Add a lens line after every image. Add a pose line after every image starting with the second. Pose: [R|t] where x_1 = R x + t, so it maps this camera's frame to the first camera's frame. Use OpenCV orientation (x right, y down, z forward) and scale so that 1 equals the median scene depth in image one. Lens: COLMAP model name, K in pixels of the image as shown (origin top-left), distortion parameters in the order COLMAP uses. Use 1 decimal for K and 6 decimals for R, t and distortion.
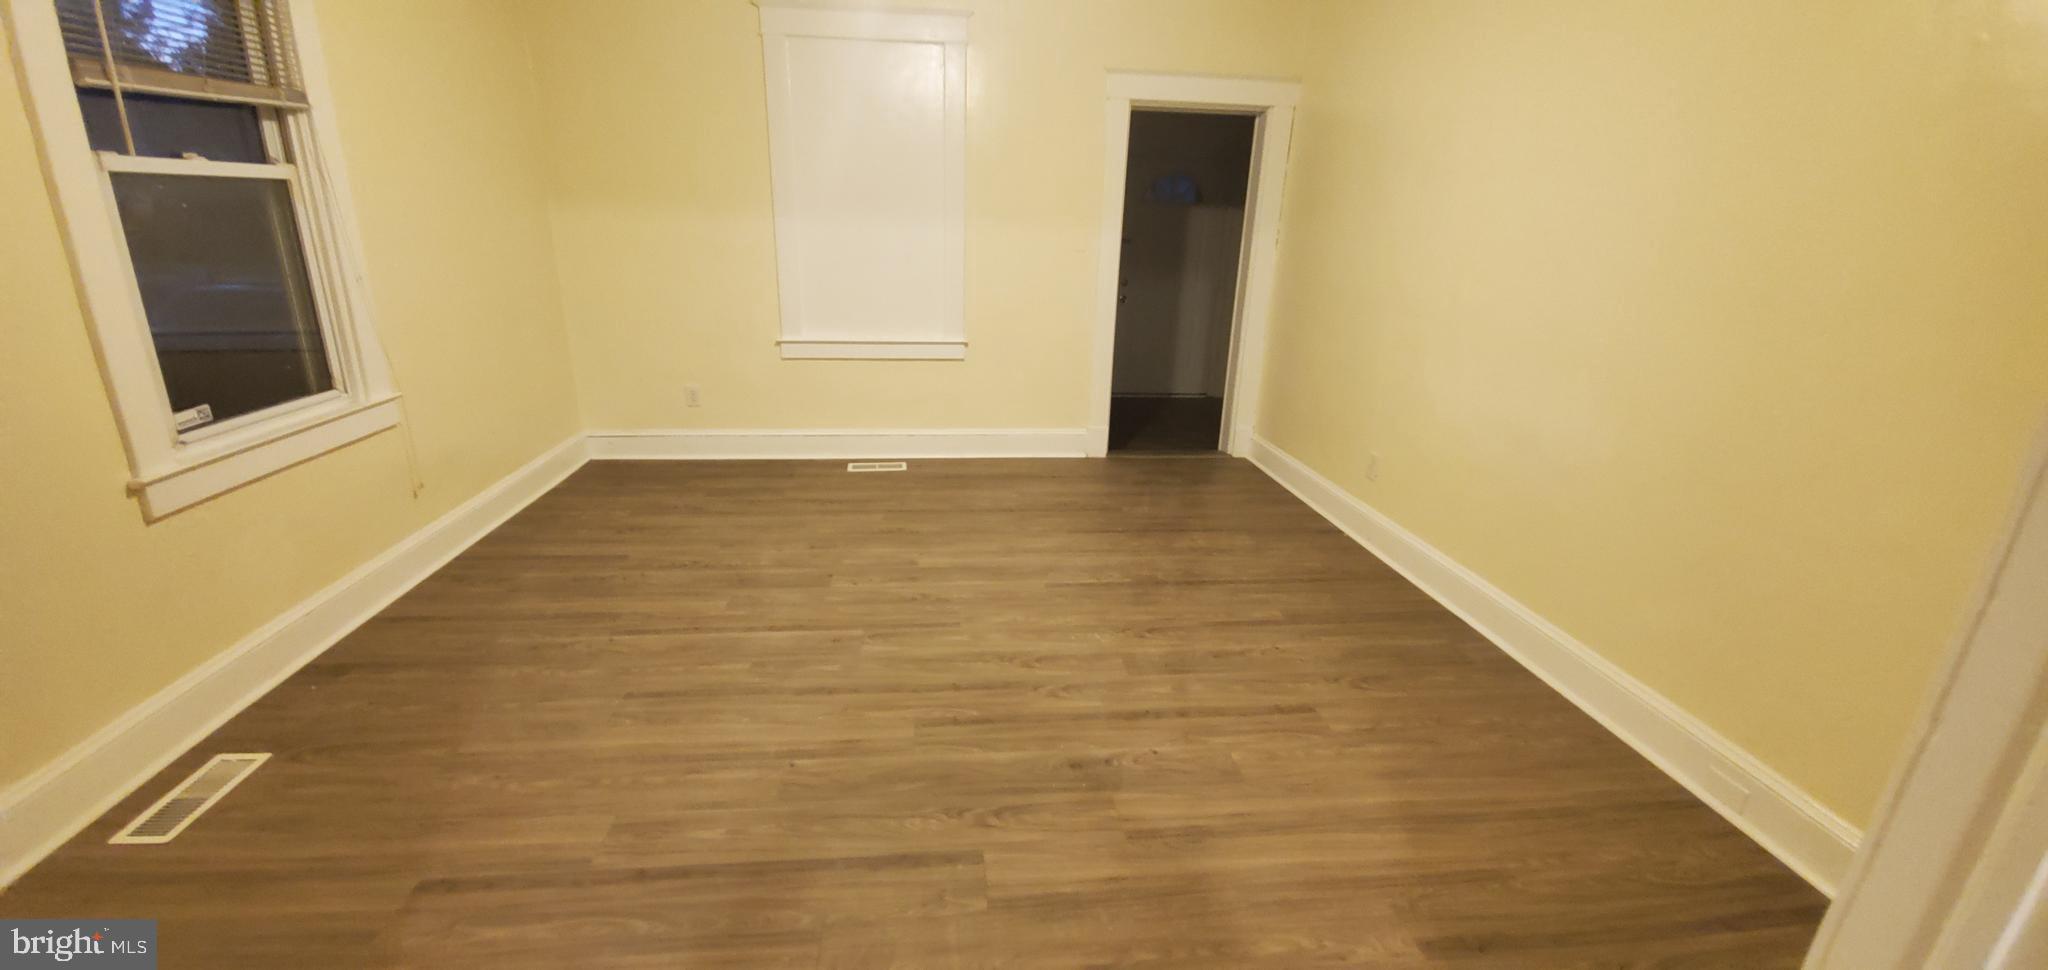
lens RADIAL K [[810.7, 0, 1016.4], [0, 810.7, 484.0], [0, 0, 1]] dist [0.007830, -0.016847]
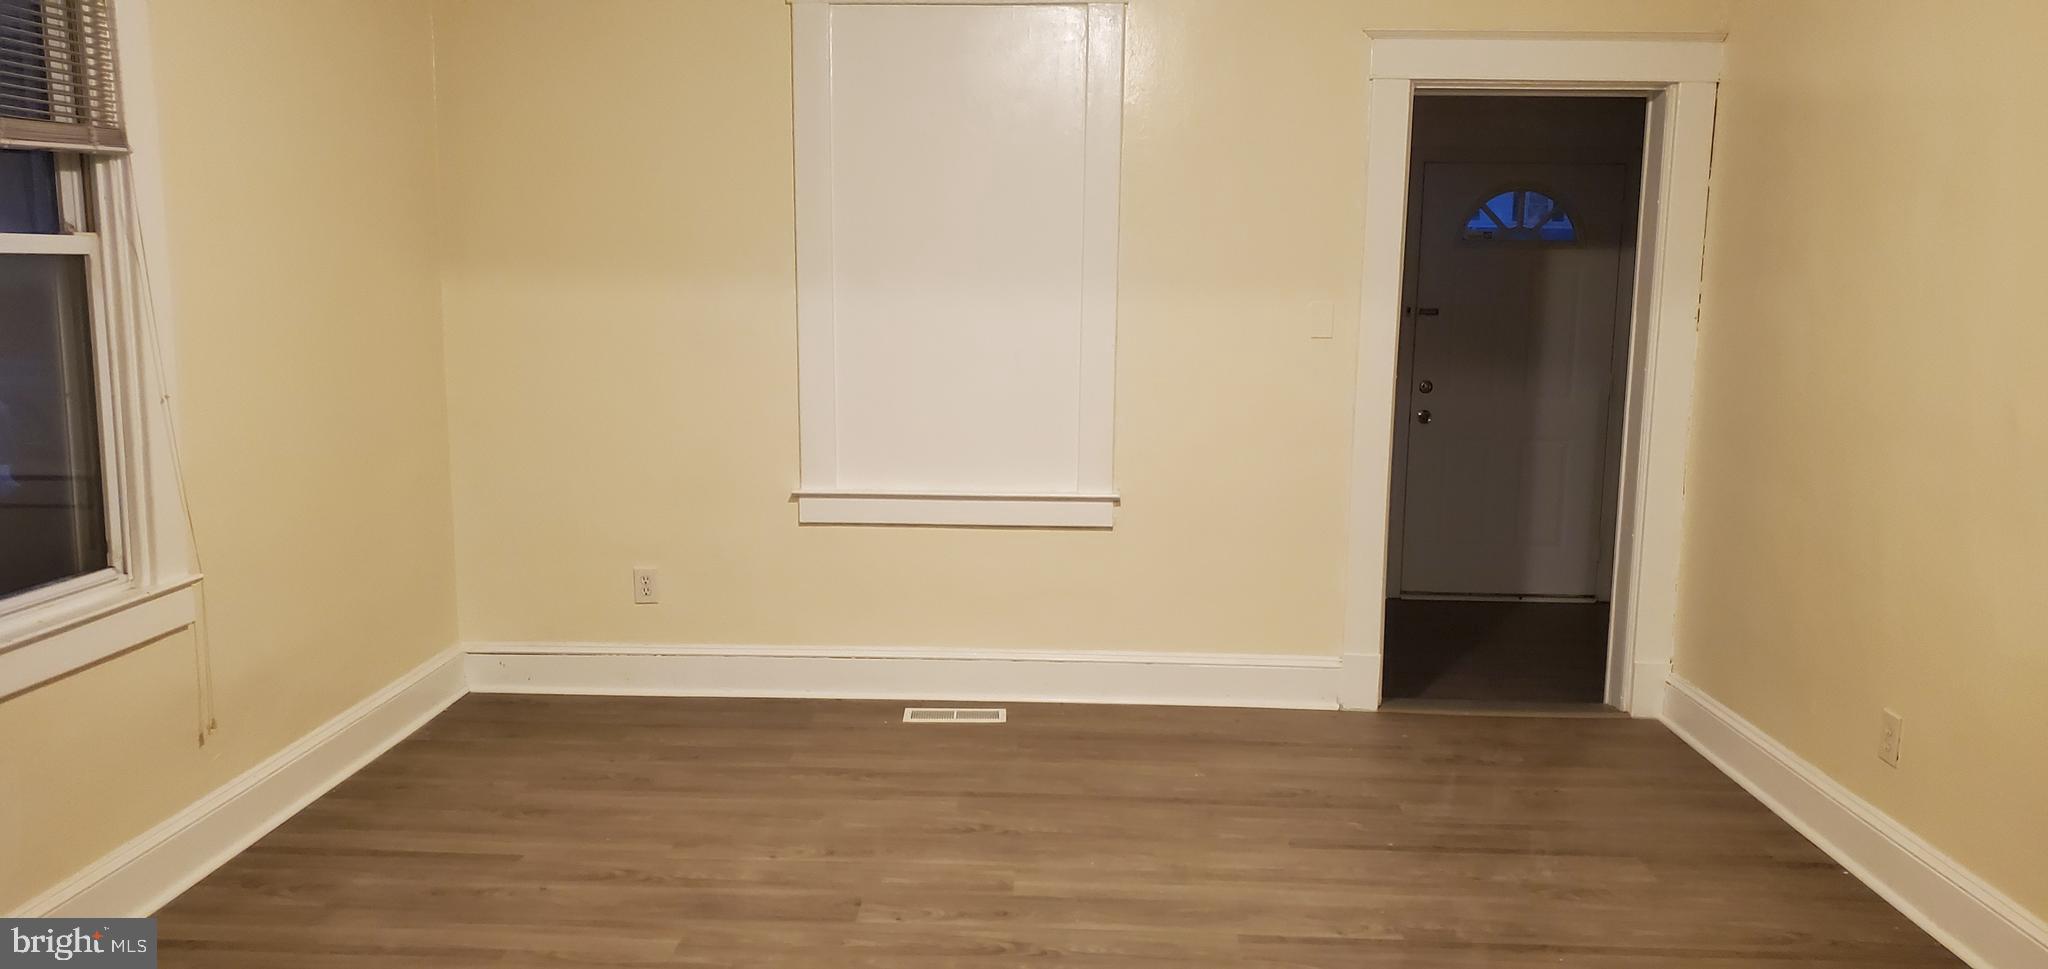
lens RADIAL K [[1537.1, 0, 1024.9], [0, 1537.1, 513.3], [0, 0, 1]] dist [0.127738, -0.242792]
pose [[0.990685, 0.007097, -0.135986, 0.029819], [-0.028541, 0.987281, -0.156403, 0.009065], [0.133146, 0.158827, 0.978287, -0.082859]]
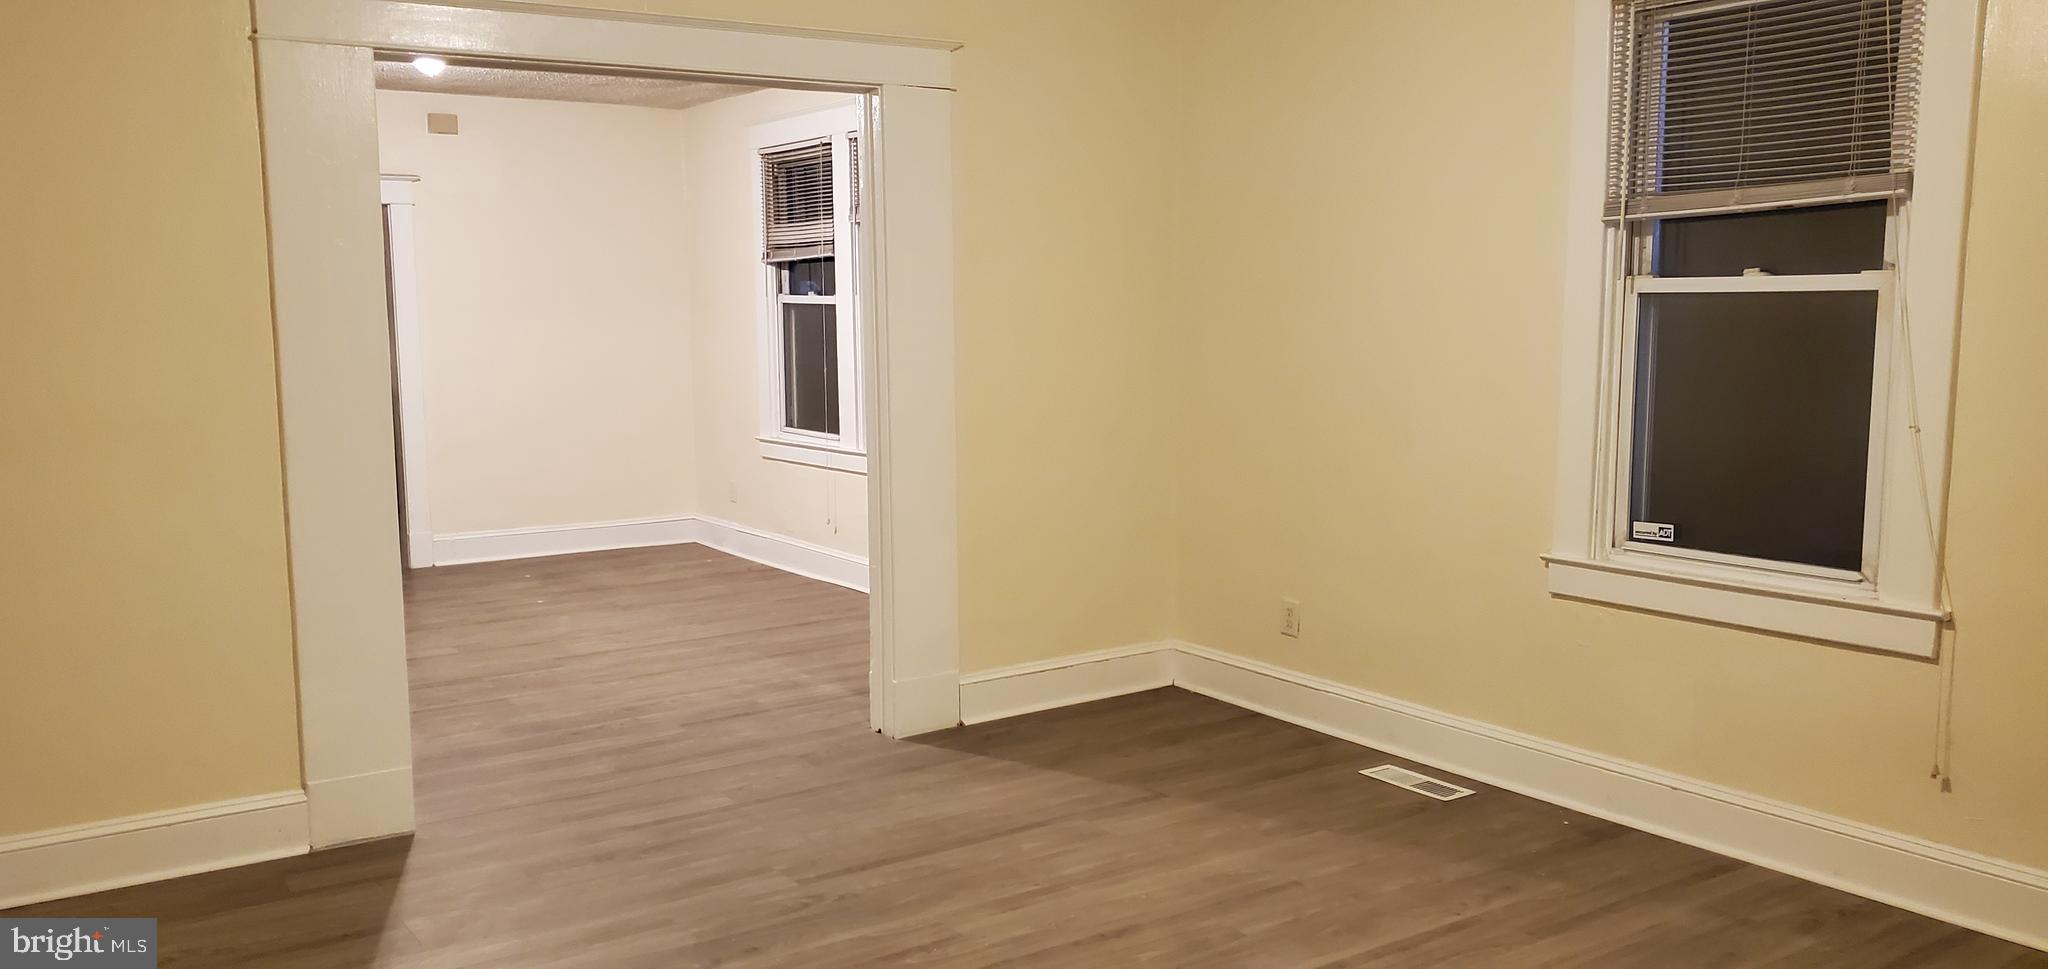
lens RADIAL K [[1537.1, 0, 1024.9], [0, 1537.1, 513.3], [0, 0, 1]] dist [0.127738, -0.242792]
pose [[-0.869422, 0.050088, -0.491524, 0.315651], [-0.164335, 0.908887, 0.383299, -0.387038], [0.465938, 0.414024, -0.781976, 1.161831]]
